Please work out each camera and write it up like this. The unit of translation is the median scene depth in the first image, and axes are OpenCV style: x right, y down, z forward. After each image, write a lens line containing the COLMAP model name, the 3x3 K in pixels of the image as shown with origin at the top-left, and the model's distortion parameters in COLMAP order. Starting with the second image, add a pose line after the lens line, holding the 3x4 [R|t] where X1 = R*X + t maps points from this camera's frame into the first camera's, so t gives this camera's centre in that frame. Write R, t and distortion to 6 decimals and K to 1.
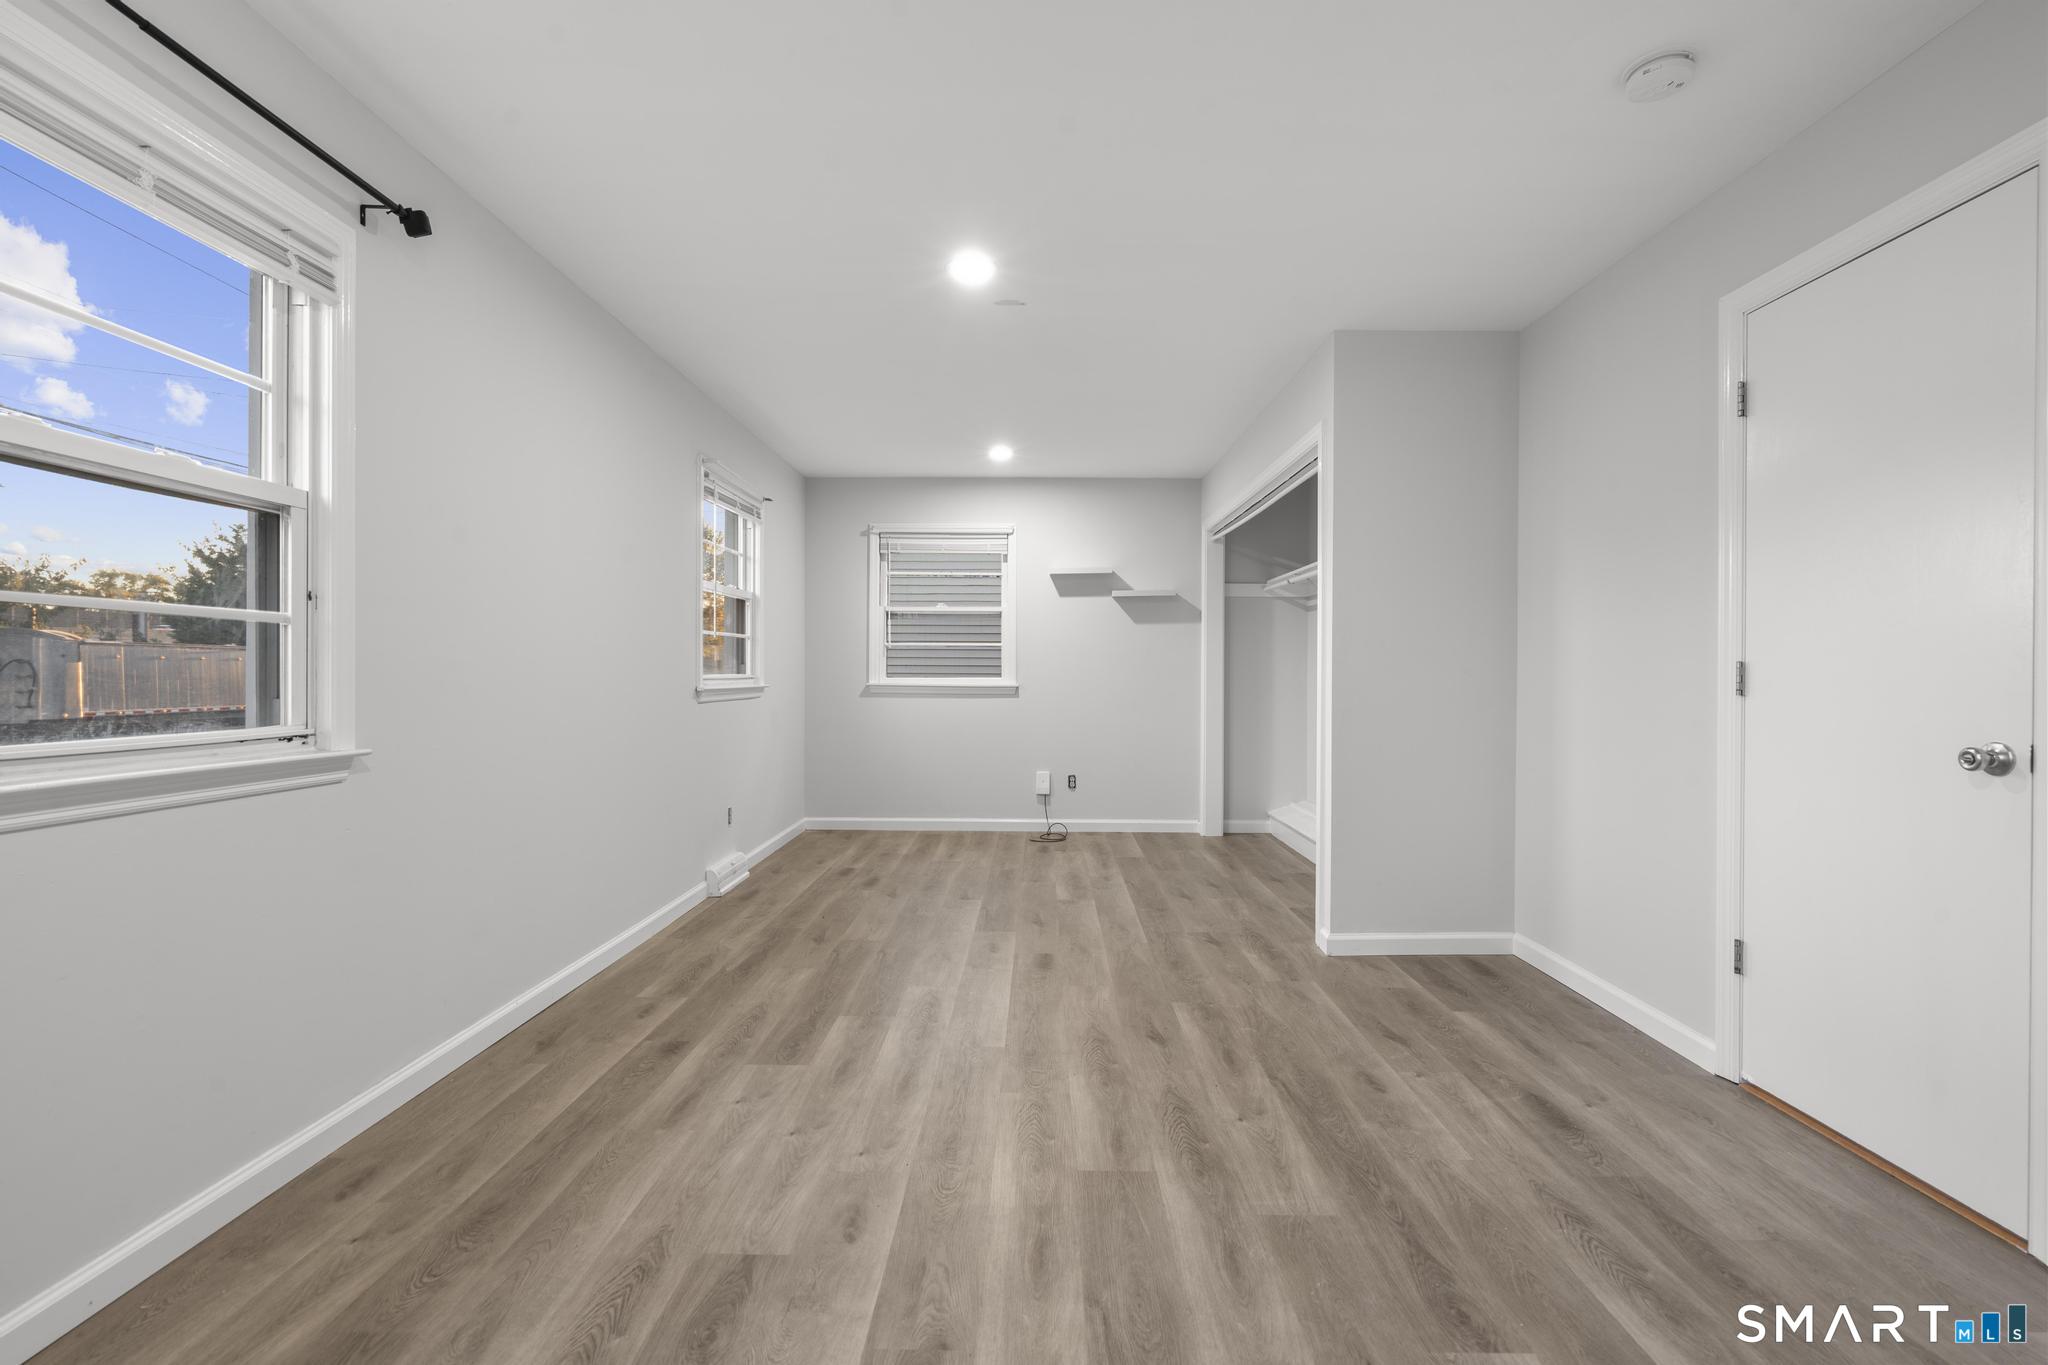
lens RADIAL K [[924.3, 0, 1029.7], [0, 924.3, 678.8], [0, 0, 1]] dist [-0.006840, 0.003118]
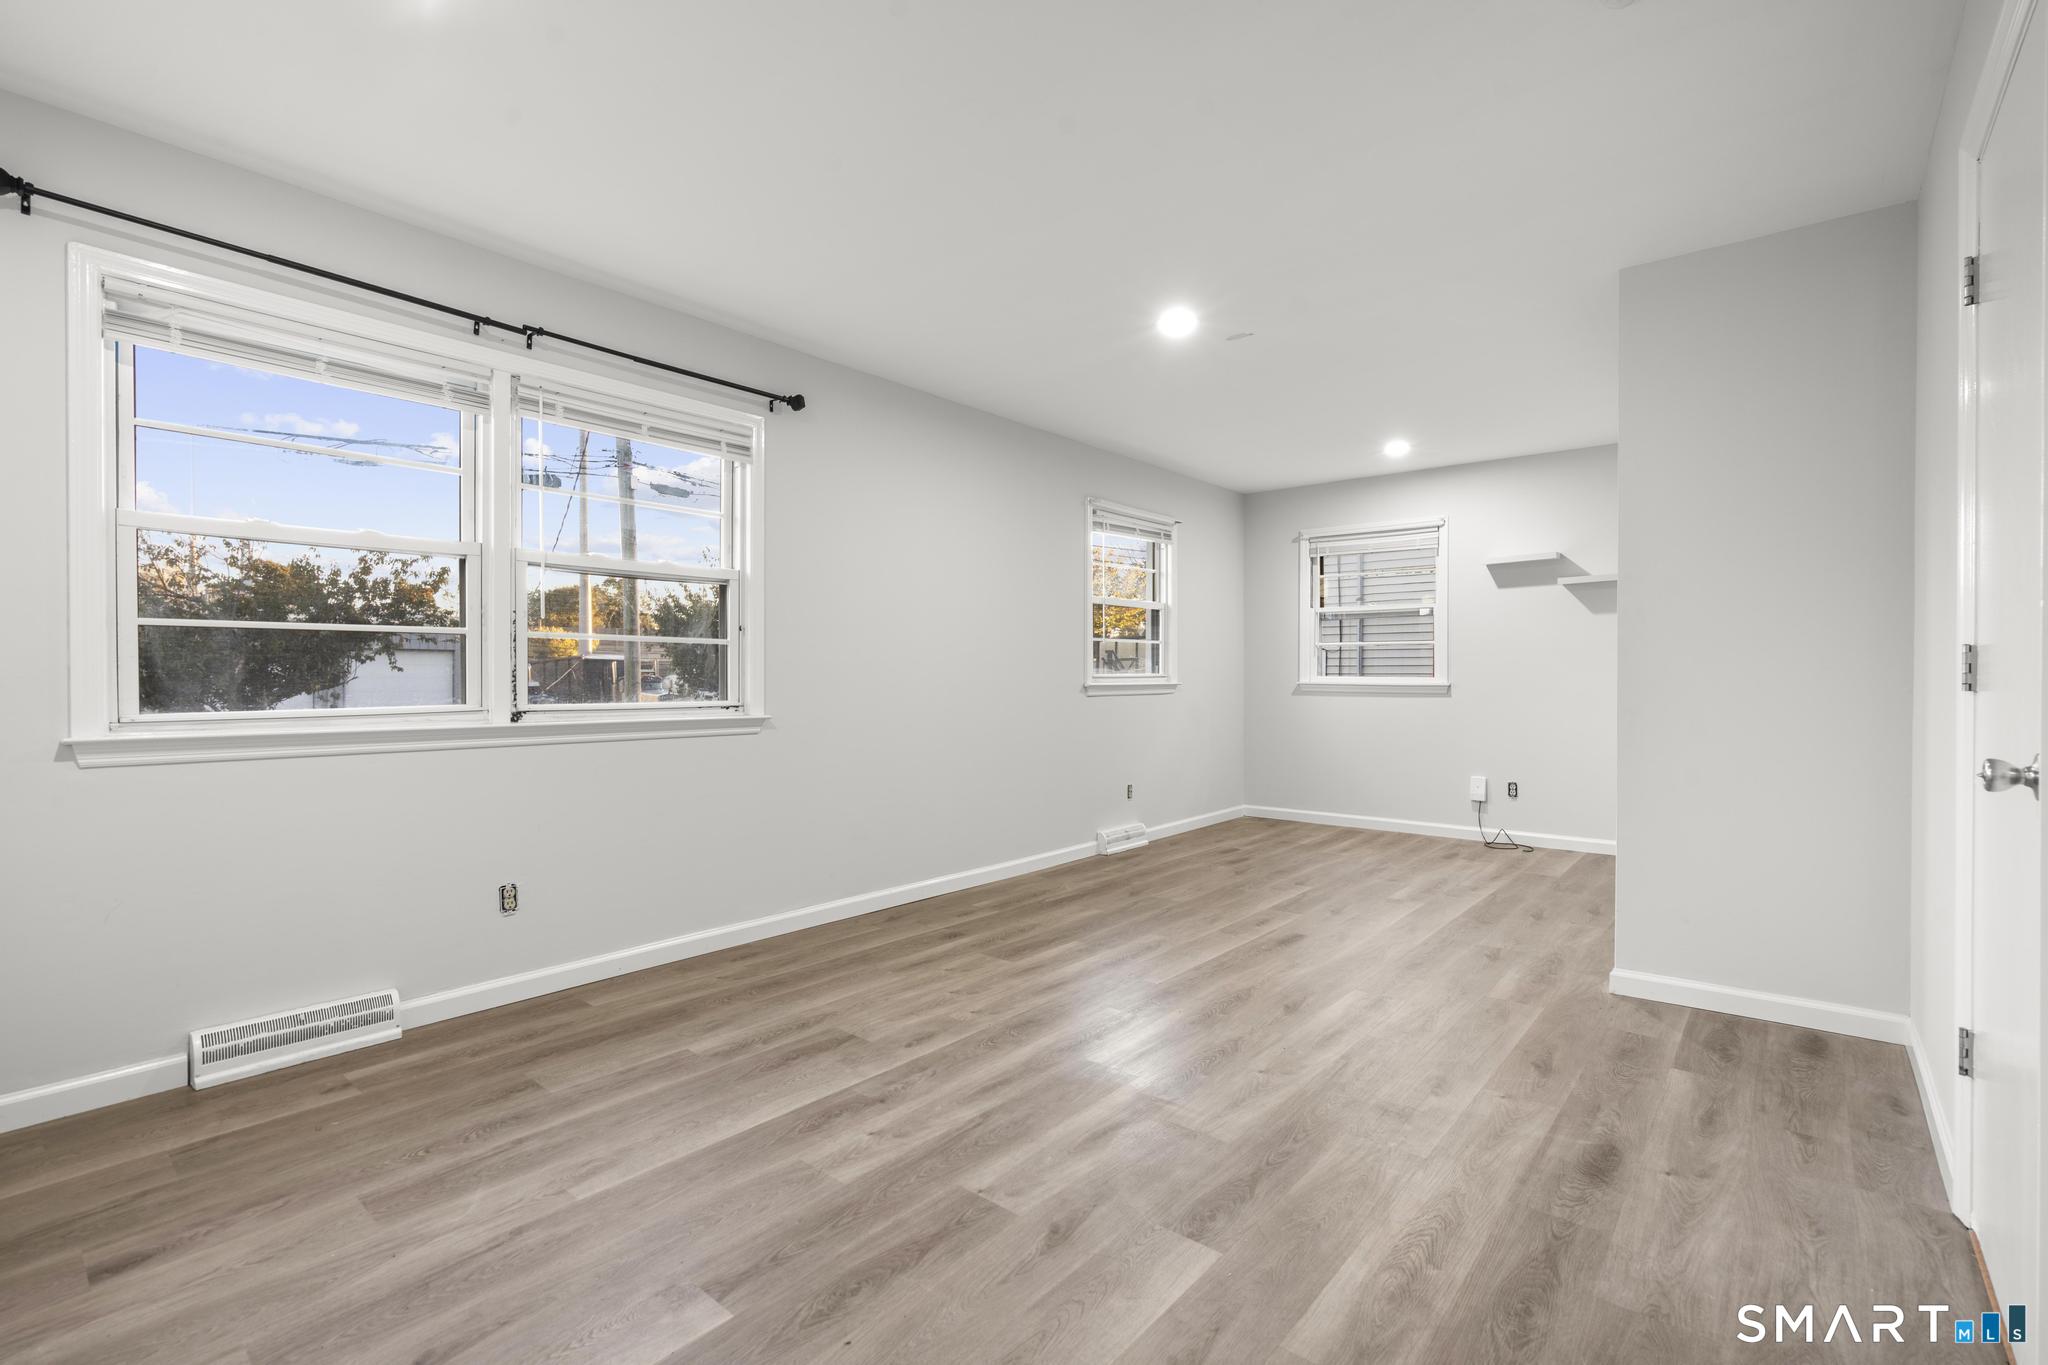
lens RADIAL K [[924.3, 0, 1020.4], [0, 924.3, 678.1], [0, 0, 1]] dist [-0.006840, 0.003118]
pose [[0.770088, -0.001969, -0.637935, 0.589488], [-0.000304, 0.999994, -0.003454, 0.009668], [0.637938, 0.002854, 0.770083, -0.027150]]
